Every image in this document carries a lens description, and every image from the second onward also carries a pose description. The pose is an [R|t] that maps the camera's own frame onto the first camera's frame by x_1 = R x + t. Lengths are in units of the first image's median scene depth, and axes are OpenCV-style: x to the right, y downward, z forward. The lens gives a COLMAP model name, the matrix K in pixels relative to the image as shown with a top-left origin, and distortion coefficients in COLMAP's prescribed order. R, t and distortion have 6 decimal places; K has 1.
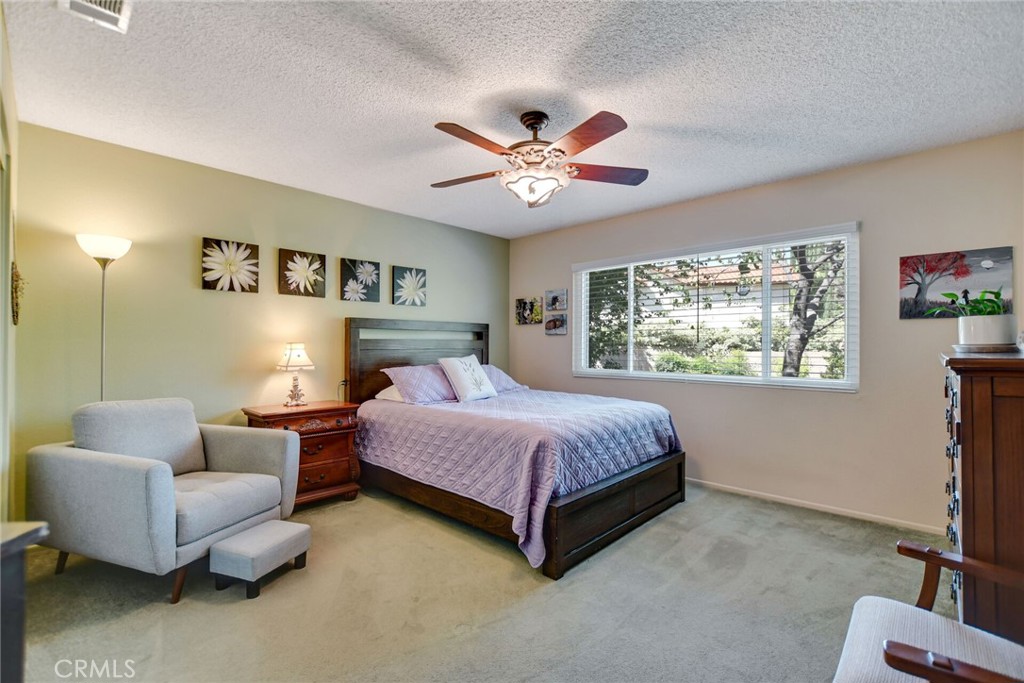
lens RADIAL K [[452.4, 0, 510.7], [0, 452.4, 345.5], [0, 0, 1]] dist [-0.024618, 0.004044]
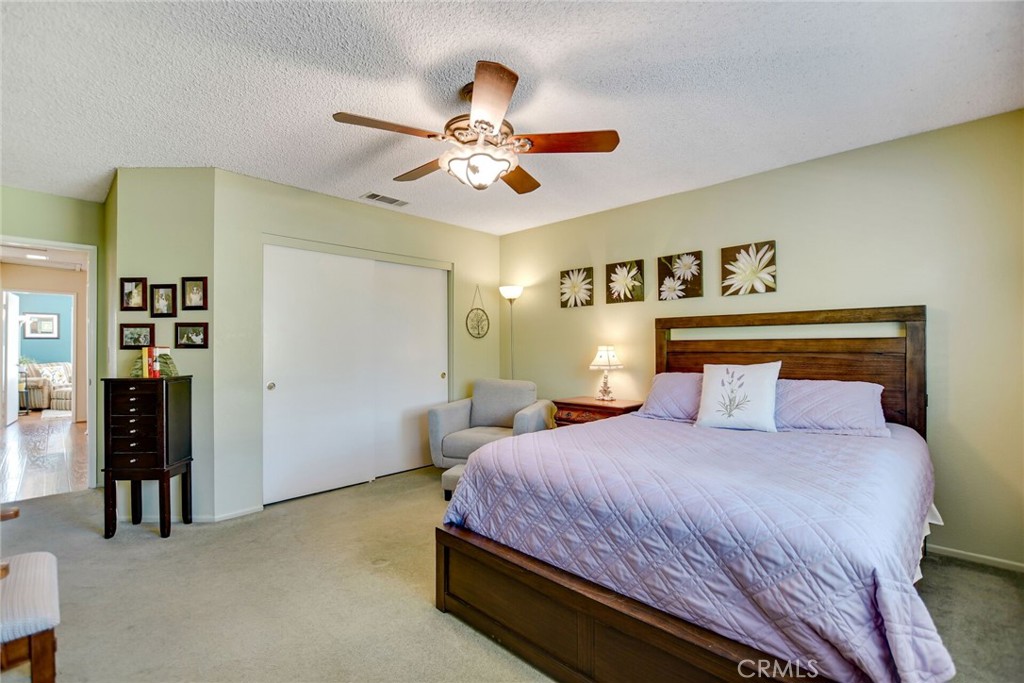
lens RADIAL K [[452.4, 0, 510.2], [0, 452.4, 340.1], [0, 0, 1]] dist [-0.024618, 0.004044]
pose [[-0.012028, -0.016932, -0.999784, 0.627807], [0.002874, 0.999852, -0.016968, -0.000382], [0.999924, -0.003077, -0.011978, 0.720637]]
